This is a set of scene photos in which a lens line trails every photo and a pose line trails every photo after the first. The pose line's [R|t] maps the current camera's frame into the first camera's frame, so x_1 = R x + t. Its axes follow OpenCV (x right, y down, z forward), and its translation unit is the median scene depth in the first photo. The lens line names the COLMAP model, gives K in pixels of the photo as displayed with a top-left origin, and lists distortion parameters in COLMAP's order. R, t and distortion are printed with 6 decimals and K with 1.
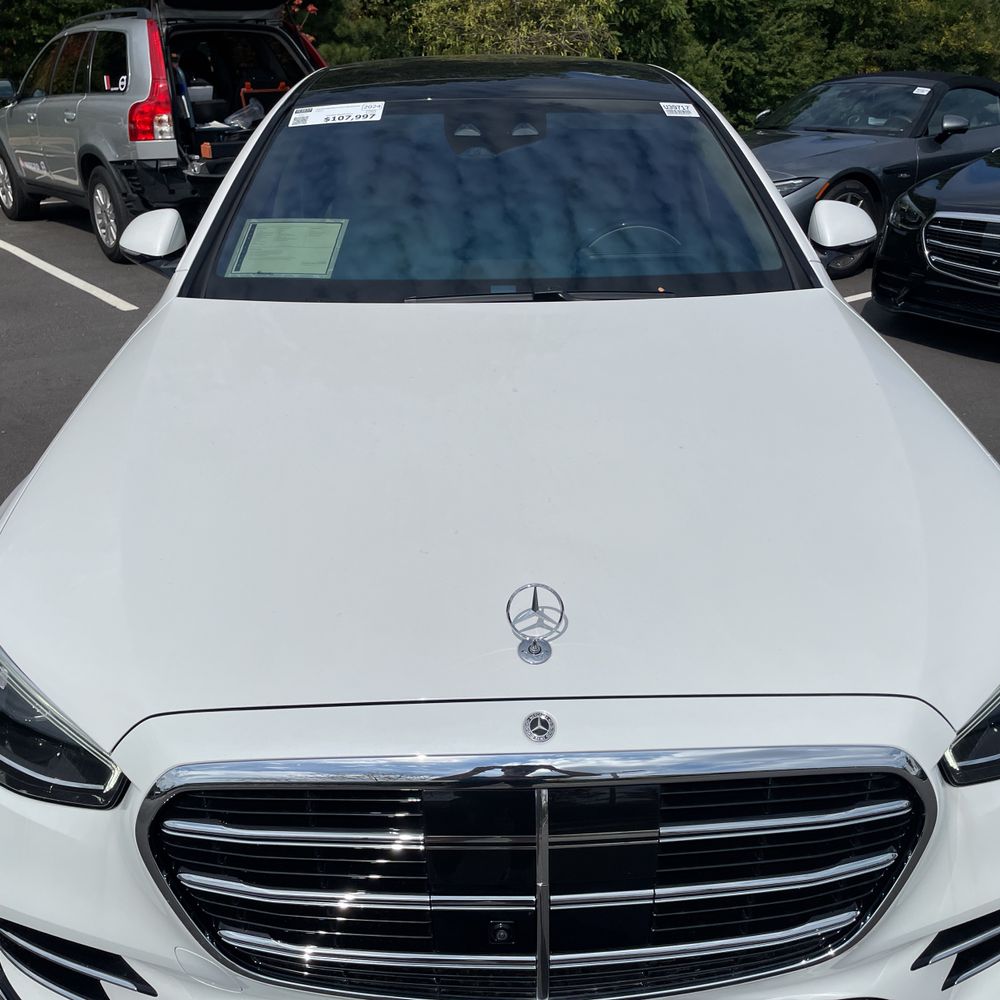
lens RADIAL K [[1010.9, 0, 504.0], [0, 1010.9, 499.8], [0, 0, 1]] dist [0.087455, -0.121472]
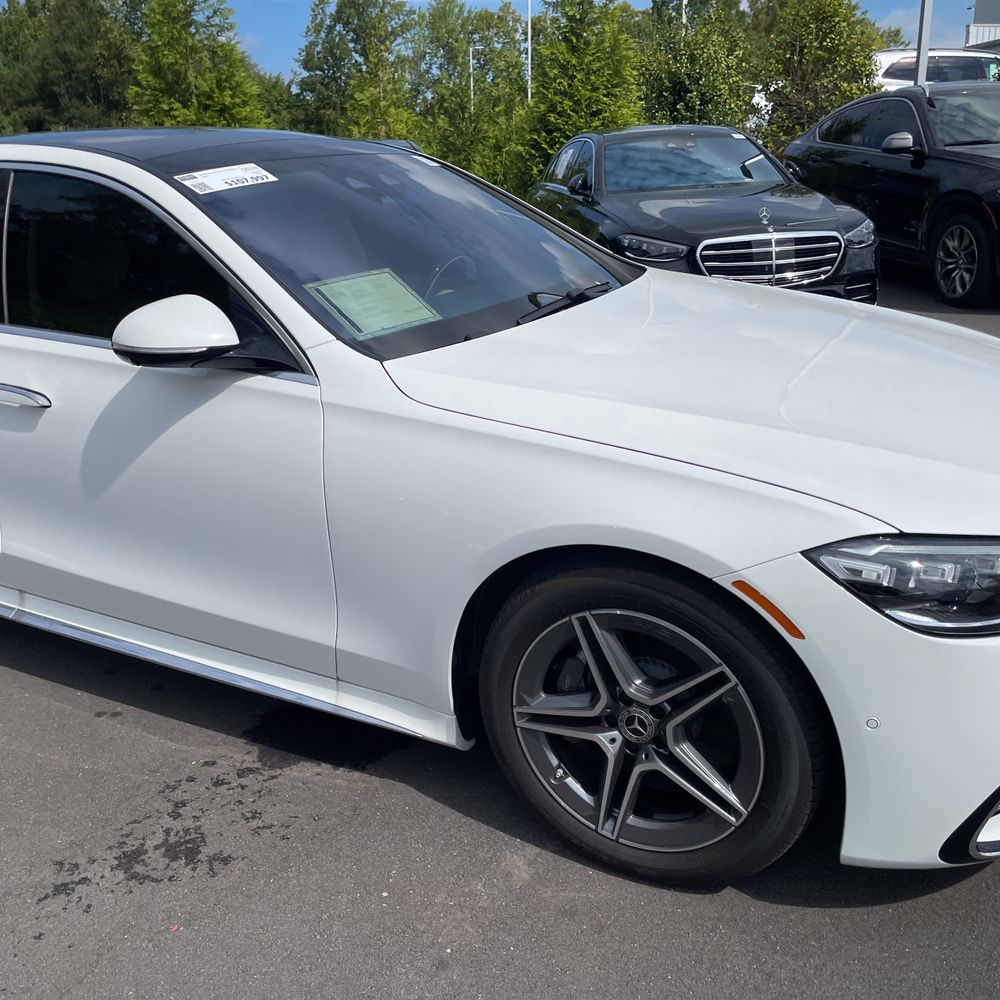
lens RADIAL K [[1010.9, 0, 504.0], [0, 1010.9, 499.8], [0, 0, 1]] dist [0.087455, -0.121472]
pose [[0.511402, -0.306819, 0.802702, -0.435892], [0.386560, 0.916382, 0.103994, -0.058907], [-0.767489, 0.257110, 0.587243, 0.180089]]
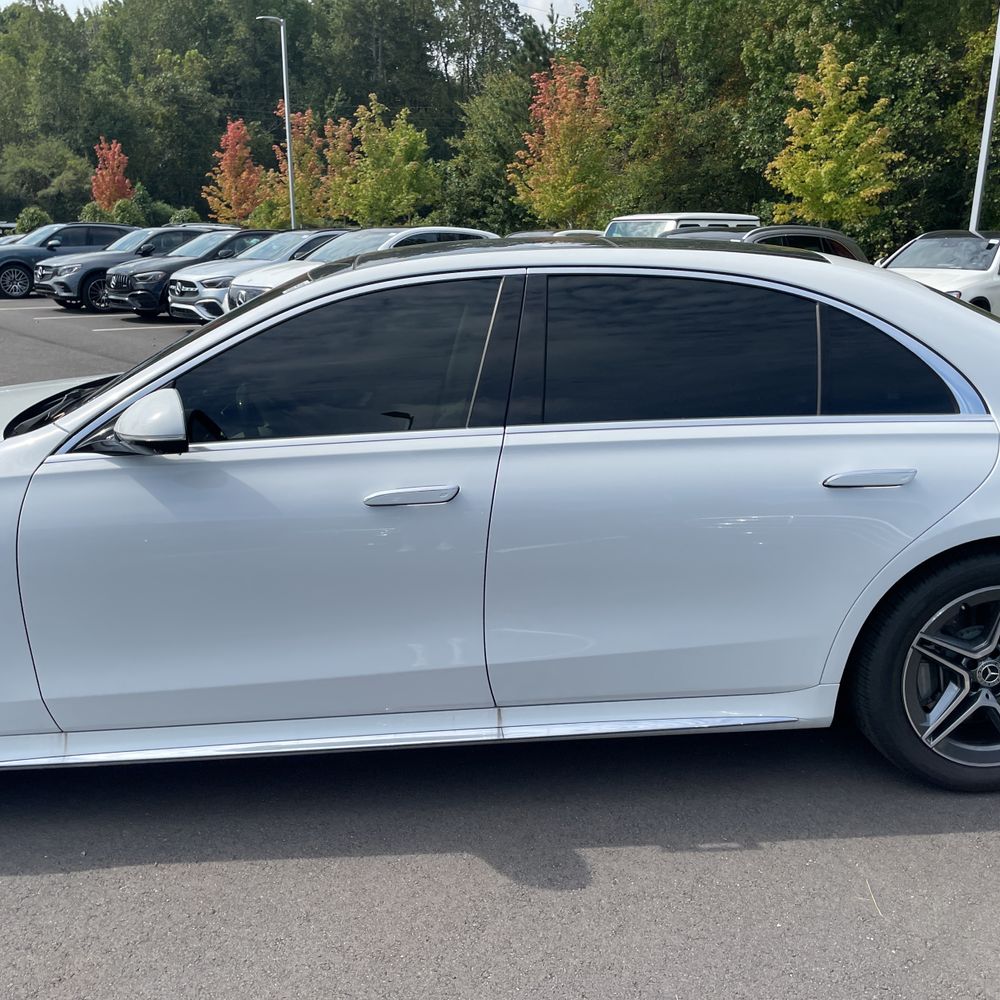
lens RADIAL K [[1004.5, 0, 497.5], [0, 1004.5, 493.7], [0, 0, 1]] dist [0.080440, -0.110848]
pose [[-0.051351, -0.252158, 0.966323, -0.590558], [0.890465, 0.426512, 0.158616, -0.256552], [-0.452144, 0.868622, 0.202636, 0.304562]]
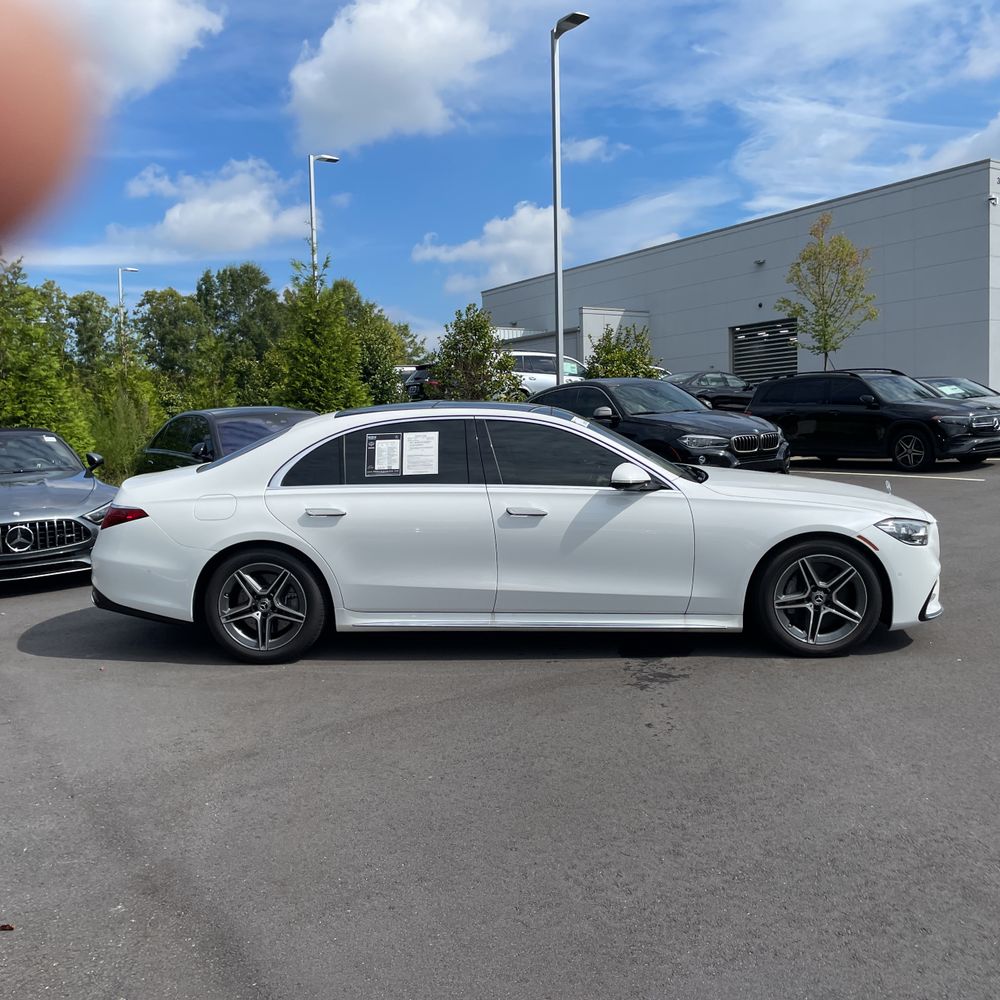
lens RADIAL K [[1010.9, 0, 504.0], [0, 1010.9, 499.8], [0, 0, 1]] dist [0.087455, -0.121472]
pose [[0.084462, -0.107472, 0.990614, -1.178307], [0.430239, 0.900650, 0.061029, -0.219356], [-0.898755, 0.421046, 0.122309, 0.487945]]
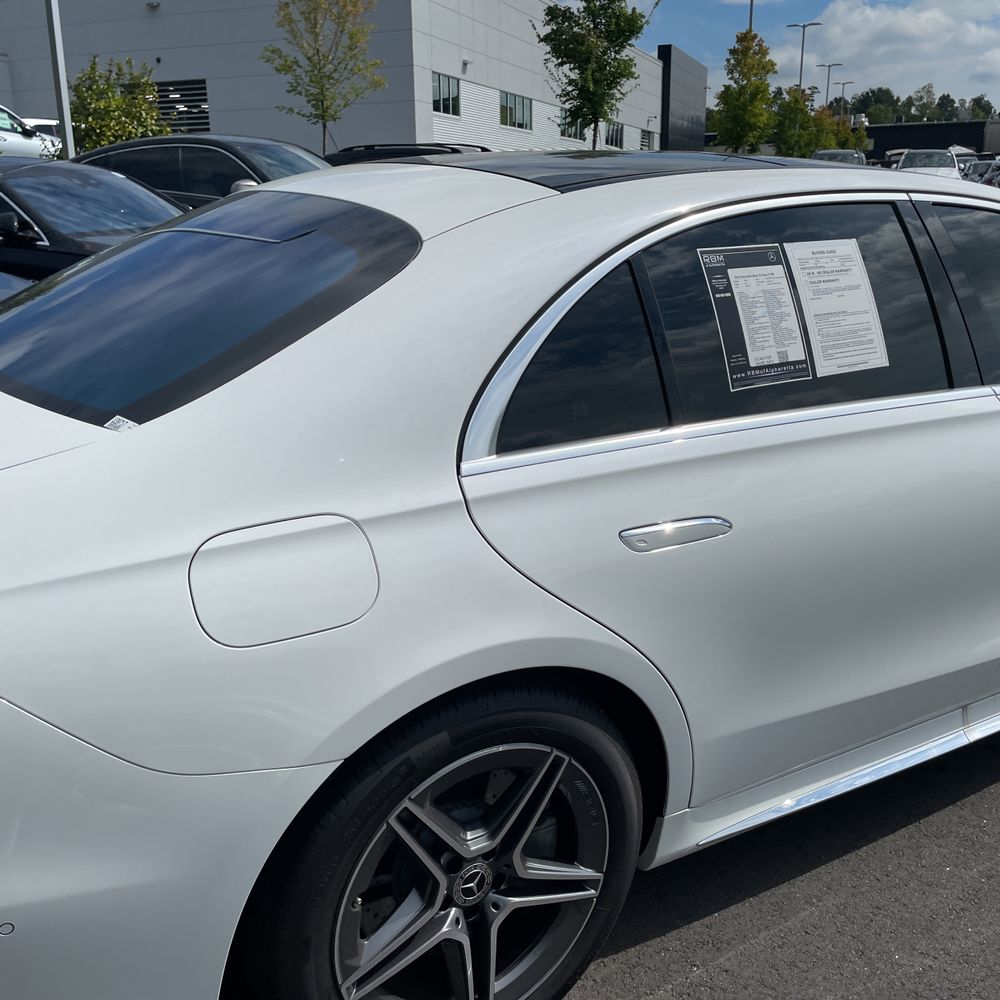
lens RADIAL K [[1010.9, 0, 504.0], [0, 1010.9, 499.8], [0, 0, 1]] dist [0.087455, -0.121472]
pose [[-0.508141, -0.272811, 0.816925, -0.379320], [0.340068, 0.807888, 0.481321, -0.393311], [-0.791294, 0.522389, -0.317747, 0.917401]]
